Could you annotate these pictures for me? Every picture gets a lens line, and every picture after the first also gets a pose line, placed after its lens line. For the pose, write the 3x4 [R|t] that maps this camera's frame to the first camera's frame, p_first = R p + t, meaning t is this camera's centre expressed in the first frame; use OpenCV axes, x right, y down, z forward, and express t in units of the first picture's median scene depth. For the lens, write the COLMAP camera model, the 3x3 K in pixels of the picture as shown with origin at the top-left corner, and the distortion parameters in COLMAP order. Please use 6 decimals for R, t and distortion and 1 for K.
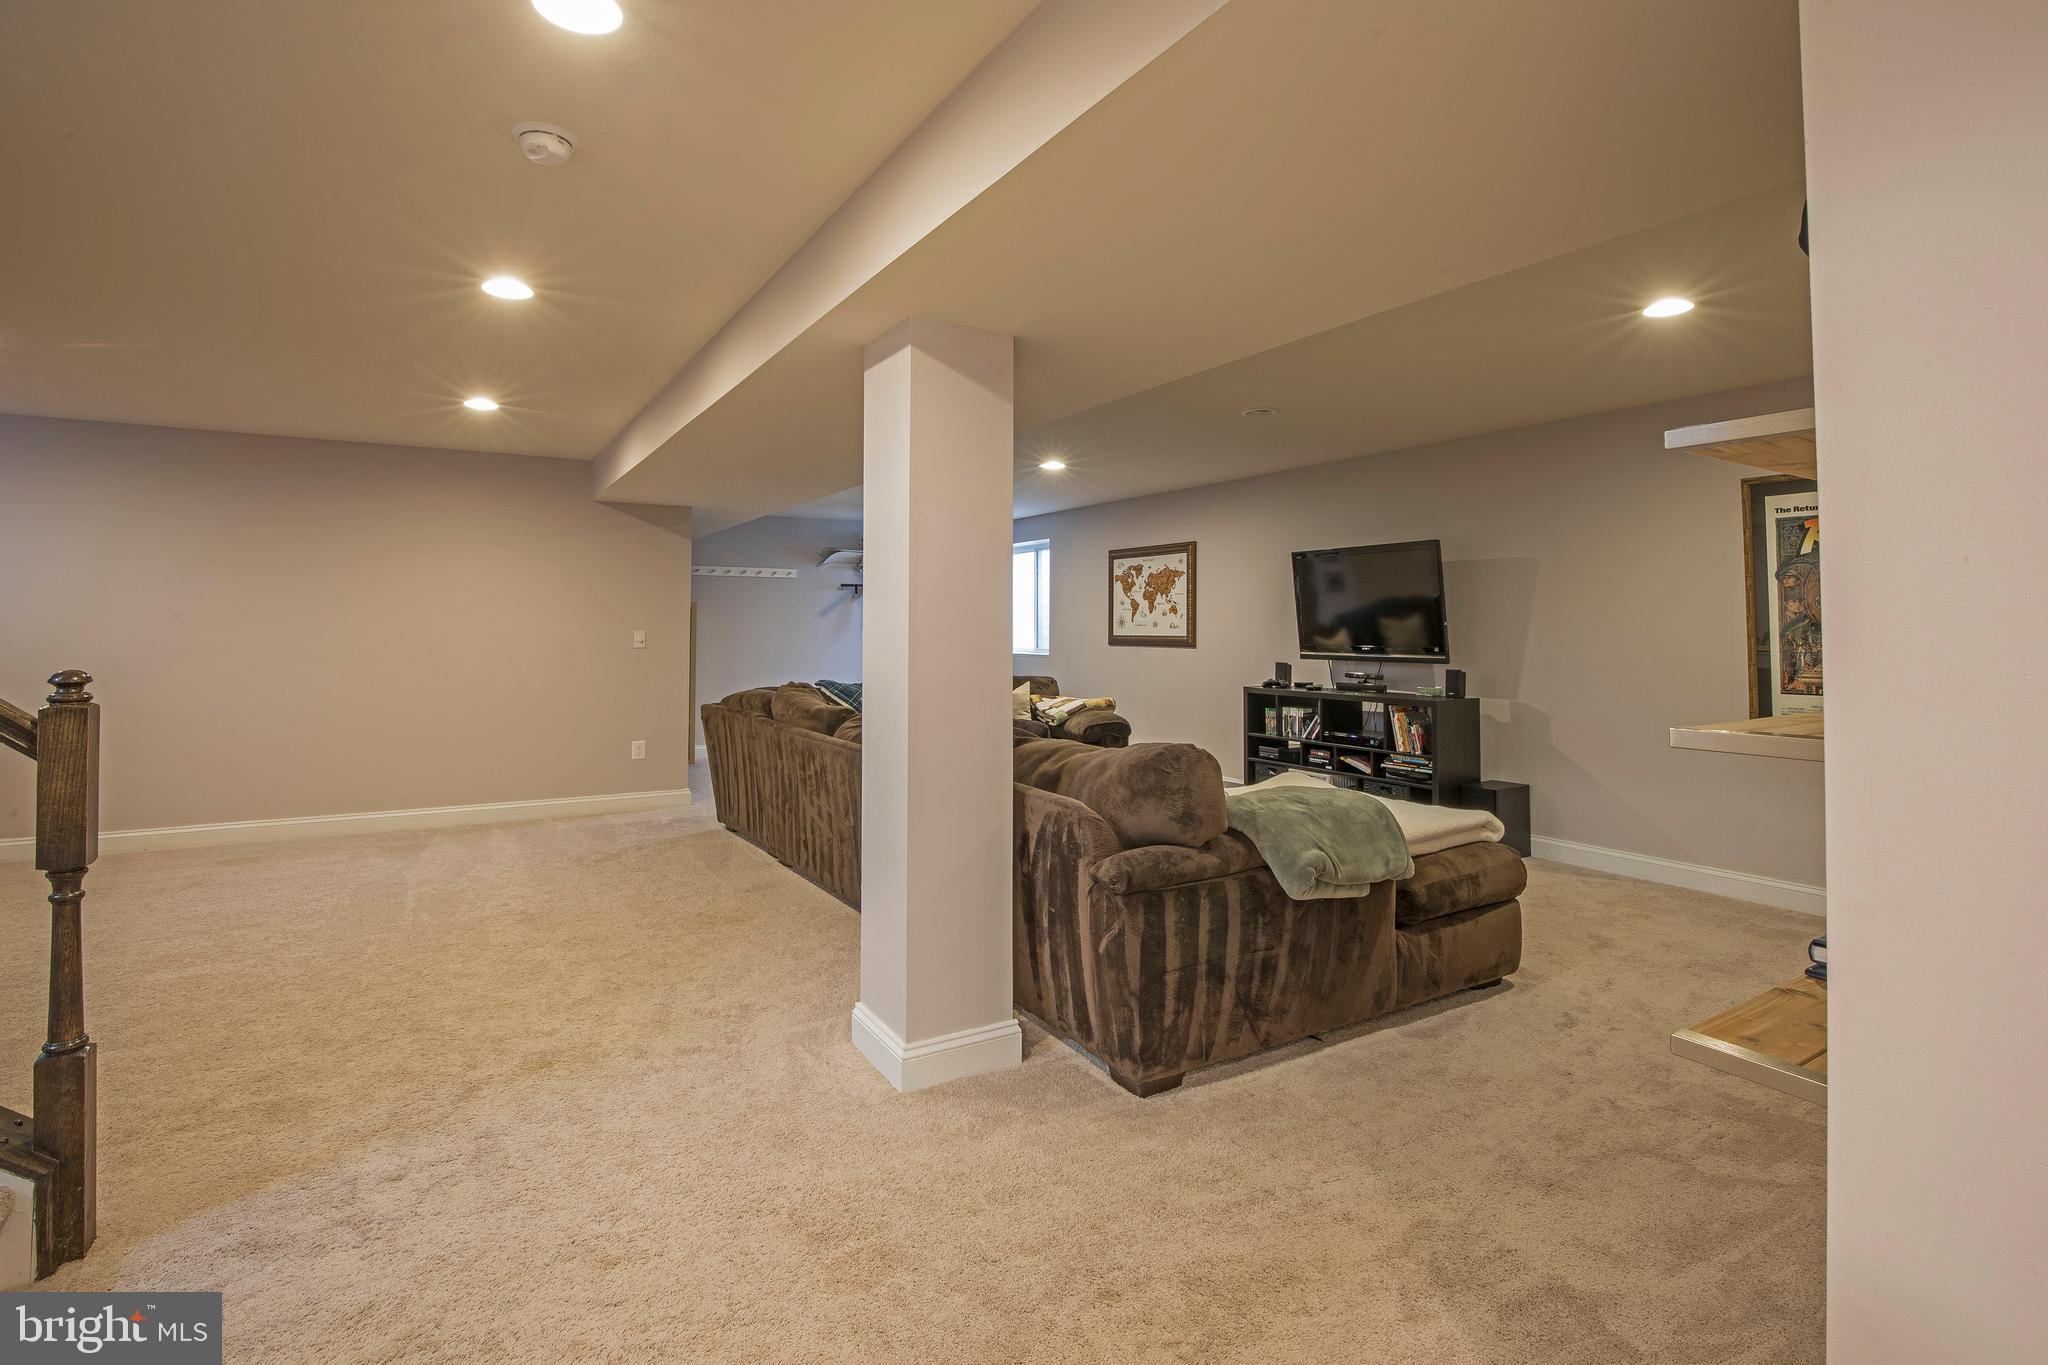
lens RADIAL K [[945.6, 0, 1018.3], [0, 945.6, 606.9], [0, 0, 1]] dist [-0.028888, 0.002273]
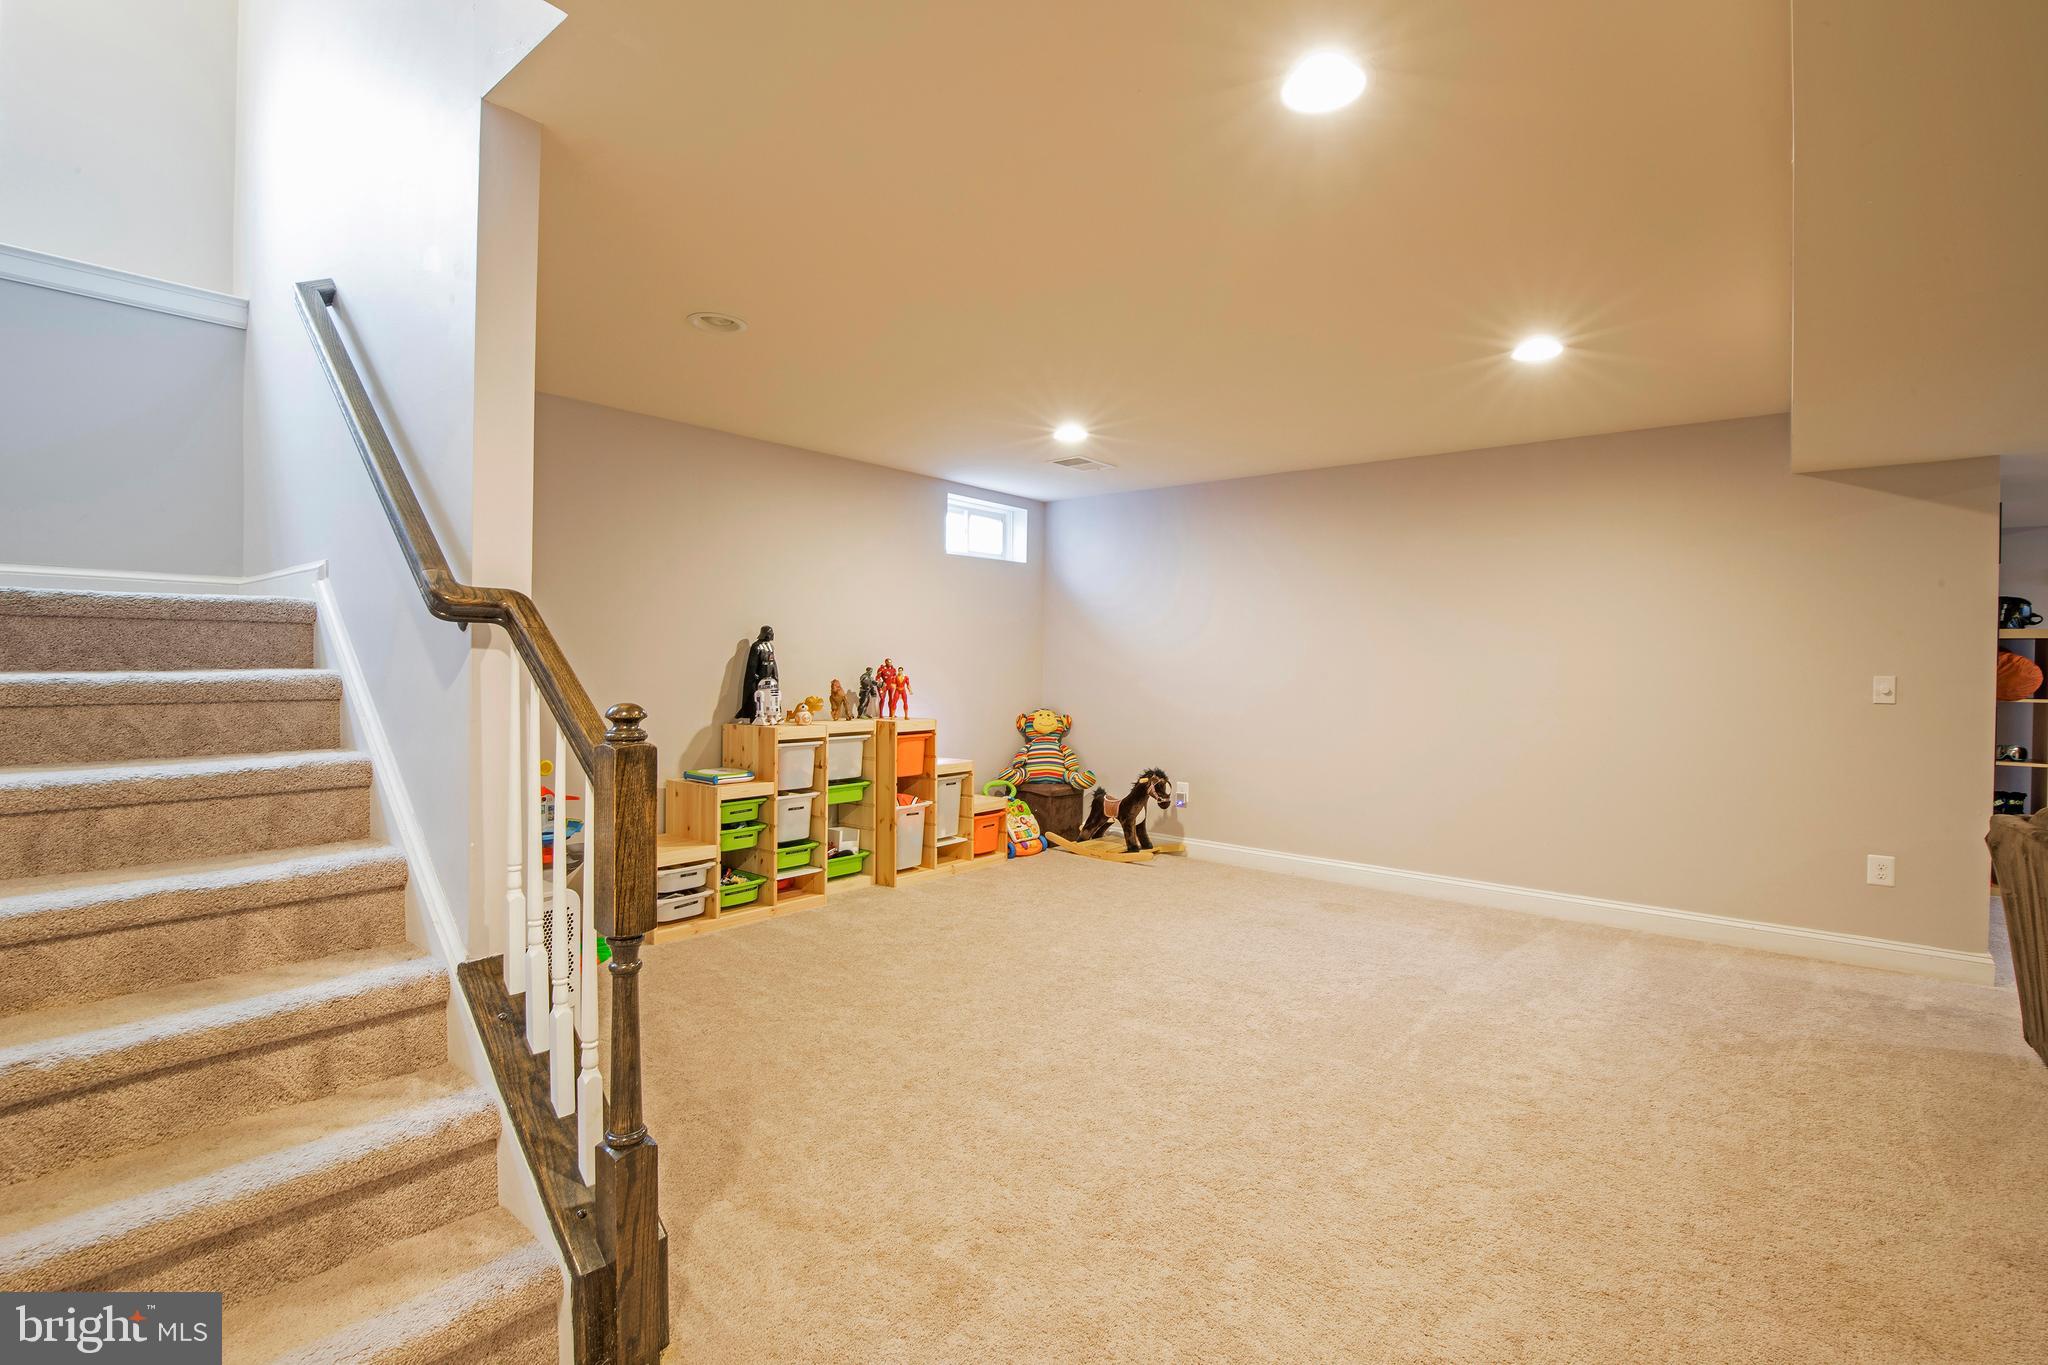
lens RADIAL K [[945.6, 0, 1025.3], [0, 945.6, 664.9], [0, 0, 1]] dist [-0.028888, 0.002273]
pose [[0.329091, 0.008688, -0.944258, -0.017138], [0.008574, 0.999889, 0.012188, 0.005196], [0.944259, -0.012107, 0.328980, 0.213825]]
